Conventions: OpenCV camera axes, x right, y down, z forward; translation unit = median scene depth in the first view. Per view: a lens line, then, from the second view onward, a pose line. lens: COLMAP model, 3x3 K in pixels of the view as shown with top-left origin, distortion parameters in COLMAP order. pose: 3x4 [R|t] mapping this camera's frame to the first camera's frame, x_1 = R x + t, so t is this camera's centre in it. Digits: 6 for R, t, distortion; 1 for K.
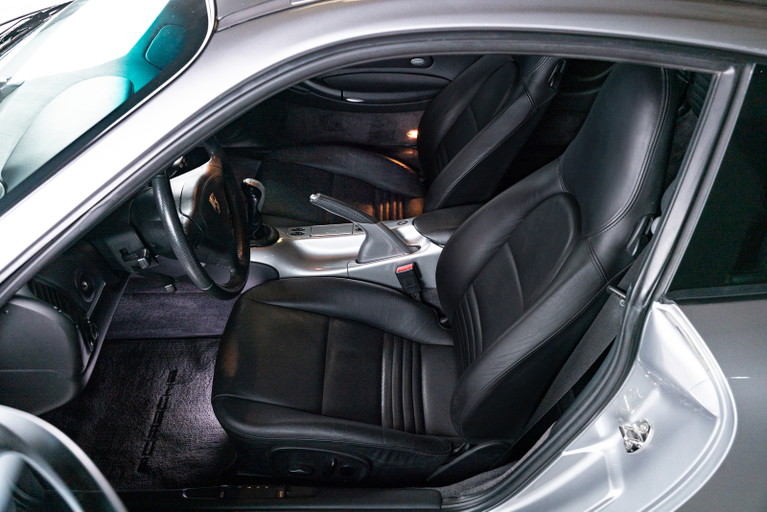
lens RADIAL K [[775.4, 0, 383.5], [0, 775.4, 256.0], [0, 0, 1]] dist [-0.002346, 0.015963]
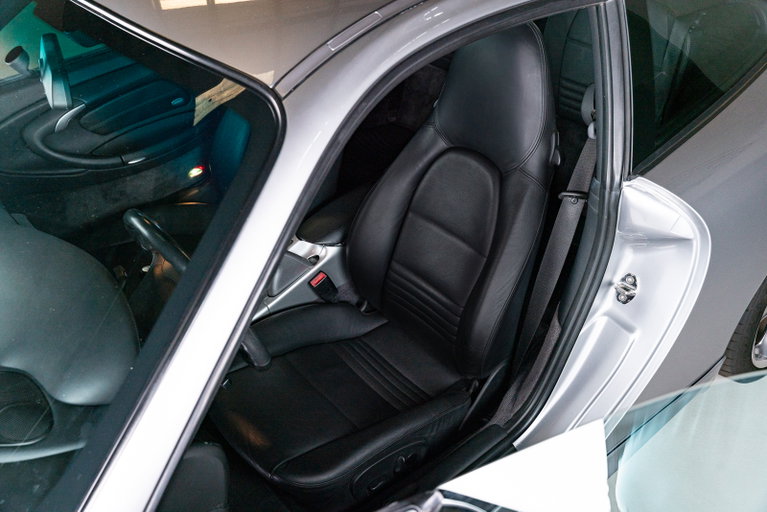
lens RADIAL K [[775.4, 0, 383.5], [0, 775.4, 256.0], [0, 0, 1]] dist [-0.002346, 0.015963]
pose [[0.752628, -0.428842, 0.499645, -0.416606], [0.429078, 0.895011, 0.121850, -0.102438], [-0.499442, 0.122679, 0.857617, 0.059472]]
